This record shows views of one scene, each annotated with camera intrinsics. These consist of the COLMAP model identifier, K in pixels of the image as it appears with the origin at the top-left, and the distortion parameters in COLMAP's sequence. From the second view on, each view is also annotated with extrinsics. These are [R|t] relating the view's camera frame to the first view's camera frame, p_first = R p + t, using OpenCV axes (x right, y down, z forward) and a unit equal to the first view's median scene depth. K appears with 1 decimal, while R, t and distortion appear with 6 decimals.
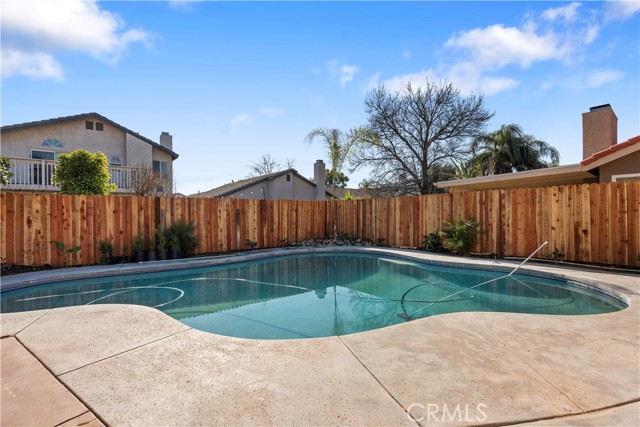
lens RADIAL K [[282.0, 0, 320.0], [0, 282.0, 213.5], [0, 0, 1]] dist [-0.002201, -0.000189]
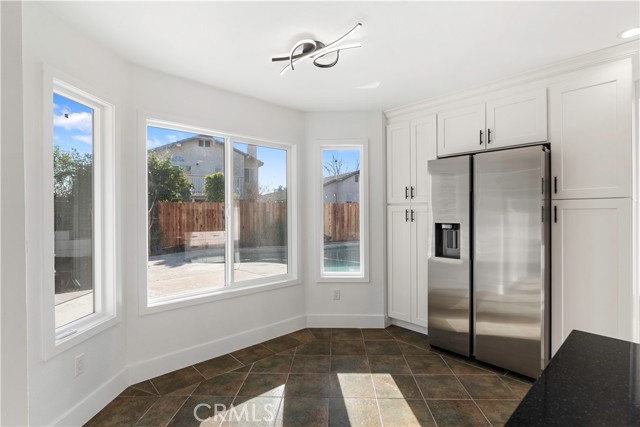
lens RADIAL K [[310.4, 0, 320.0], [0, 310.4, 213.5], [0, 0, 1]] dist [-0.001974, -0.000286]
pose [[0.973264, 0.005969, -0.229613, 0.047398], [-0.003765, 0.999943, 0.010038, -0.016051], [0.229660, -0.008905, 0.973230, -0.362714]]
